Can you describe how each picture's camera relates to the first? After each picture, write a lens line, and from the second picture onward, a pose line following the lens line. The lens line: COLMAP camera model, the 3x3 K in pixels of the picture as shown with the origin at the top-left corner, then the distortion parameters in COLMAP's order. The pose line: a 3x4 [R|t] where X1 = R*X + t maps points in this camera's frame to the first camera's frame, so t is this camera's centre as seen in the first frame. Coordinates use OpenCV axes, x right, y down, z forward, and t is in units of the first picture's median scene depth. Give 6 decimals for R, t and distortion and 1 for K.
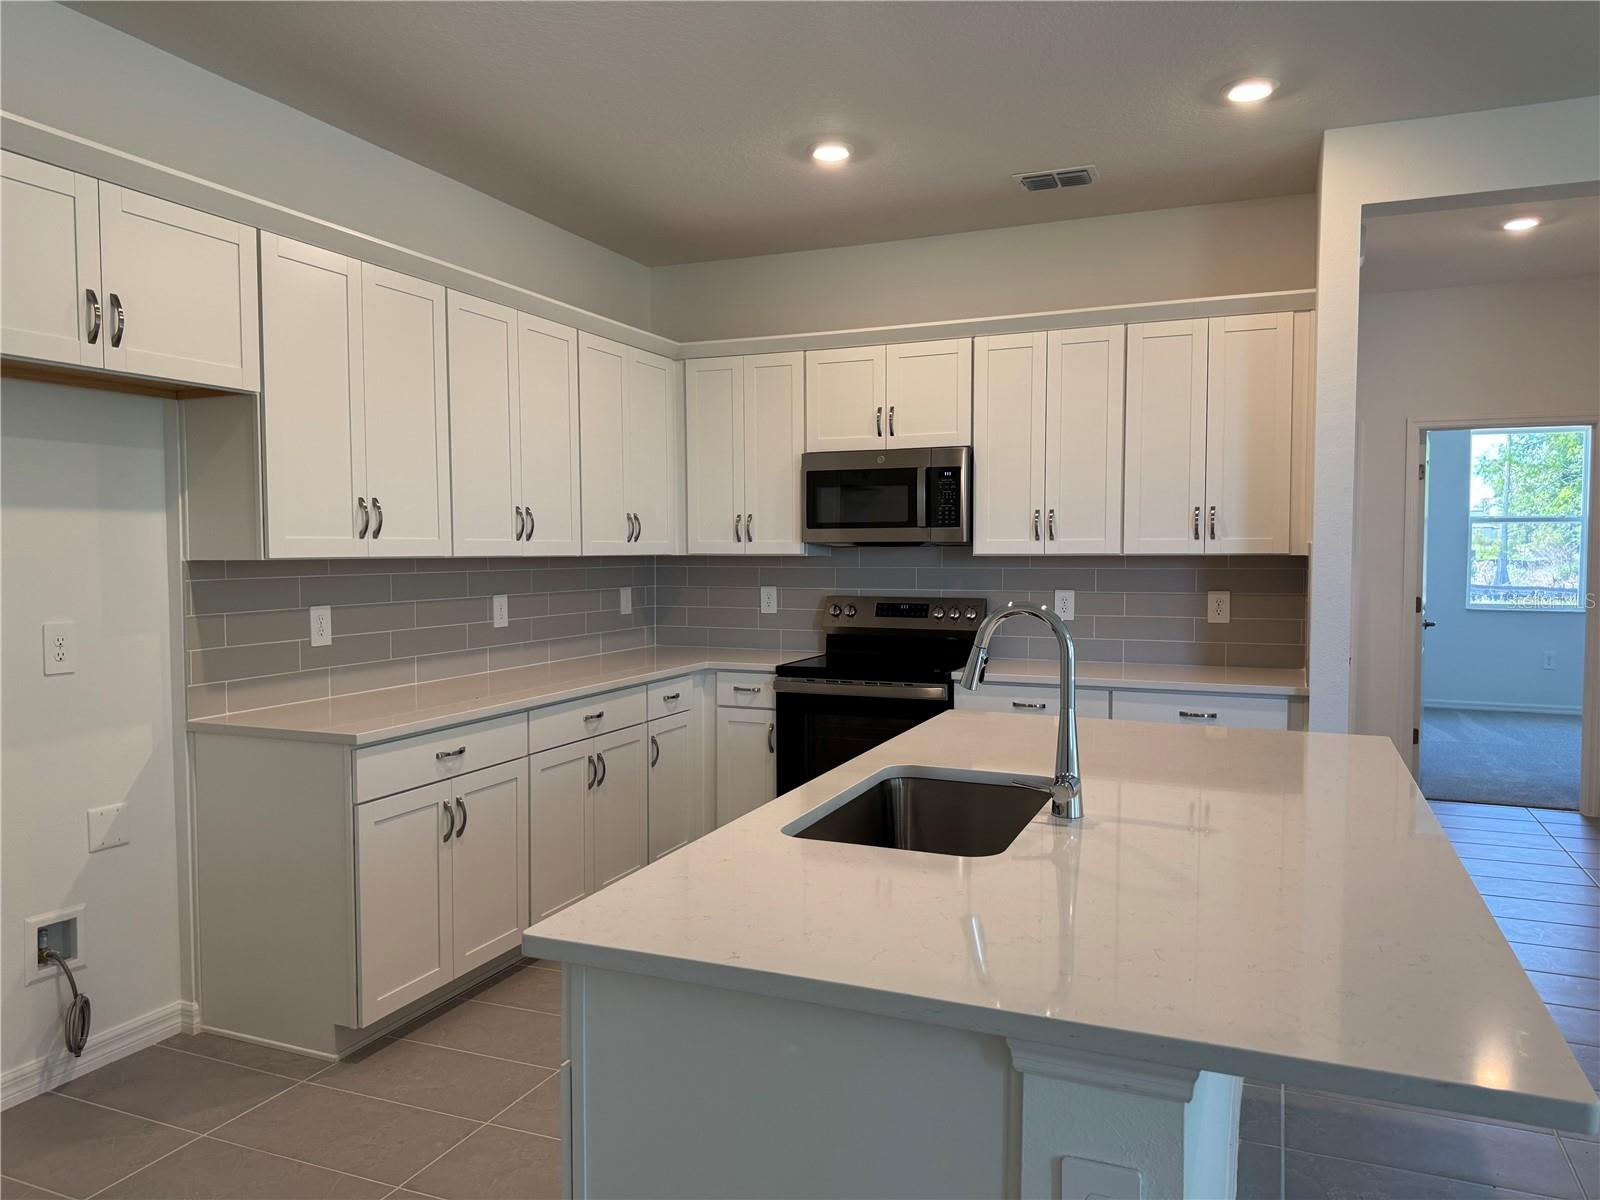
lens RADIAL K [[1109.6, 0, 811.8], [0, 1109.6, 607.4], [0, 0, 1]] dist [0.058666, -0.065941]
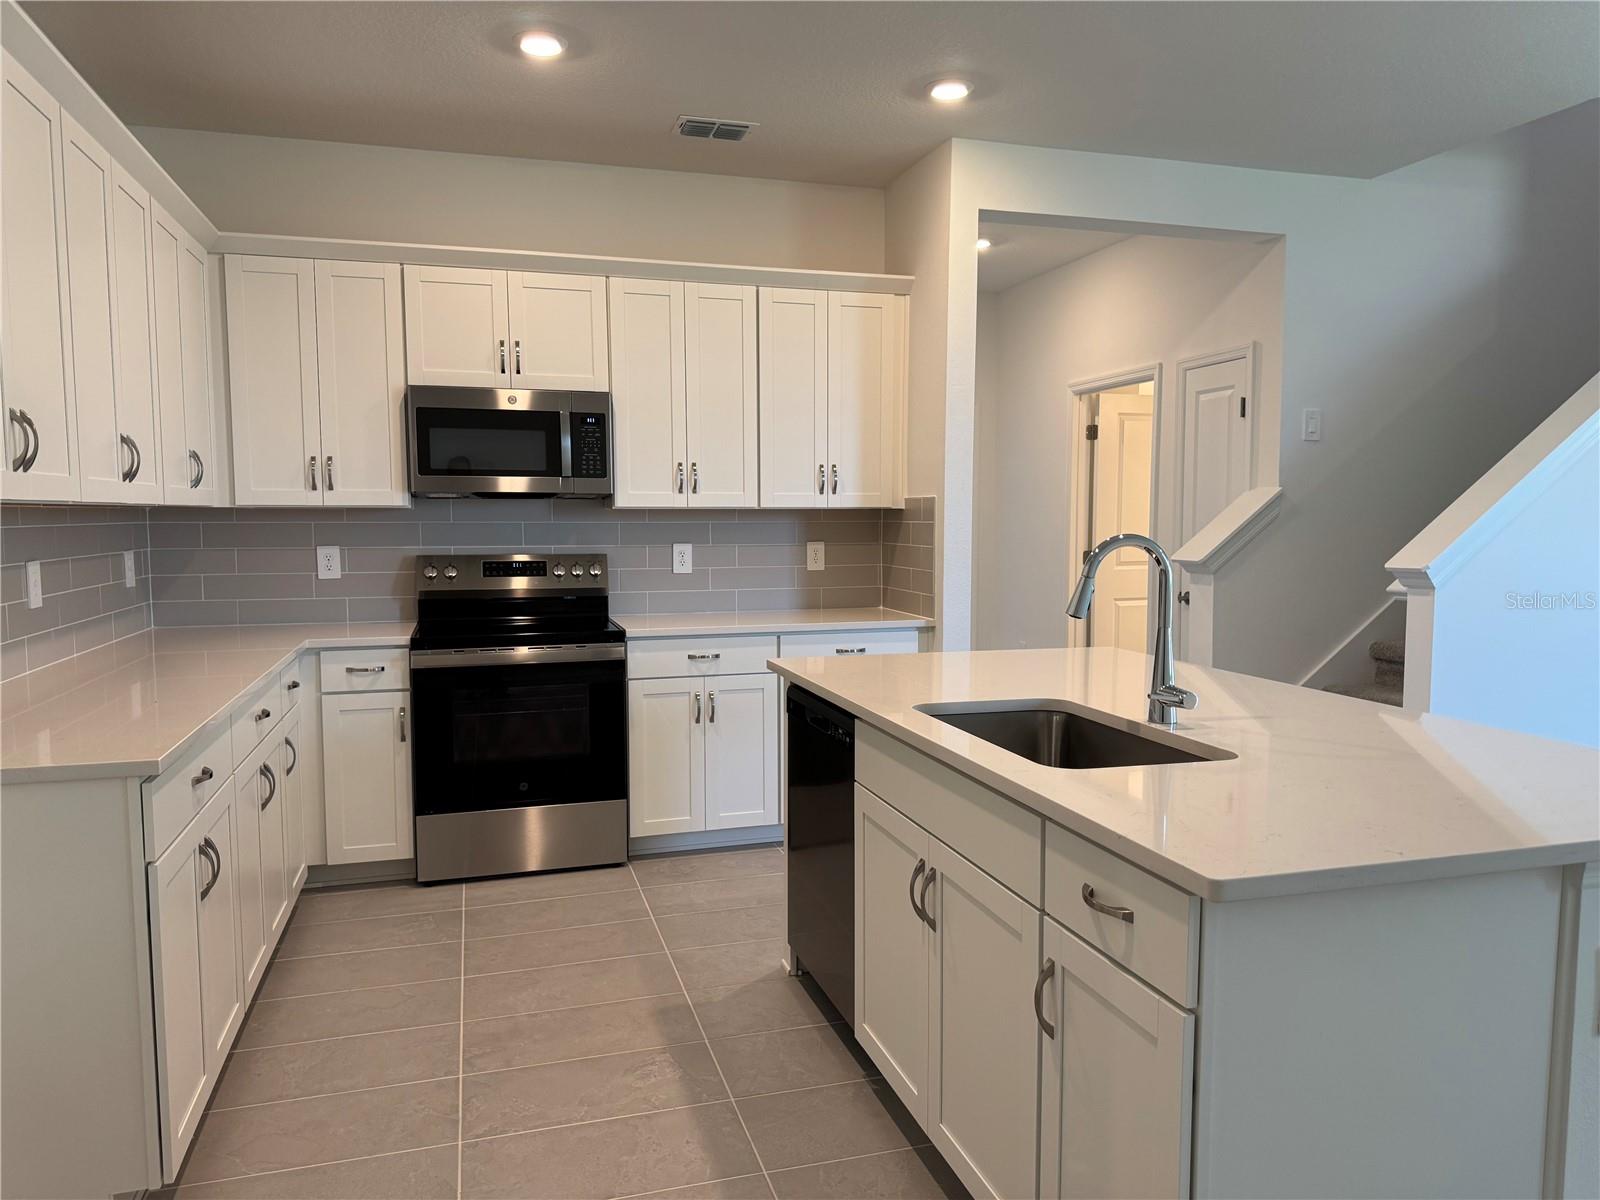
lens RADIAL K [[1136.9, 0, 800.0], [0, 1136.9, 600.0], [0, 0, 1]] dist [0.125531, -0.154540]
pose [[0.772872, -0.049455, 0.632631, -0.361986], [0.031338, 0.998717, 0.039788, -0.001956], [-0.633787, -0.010926, 0.773430, 0.137683]]
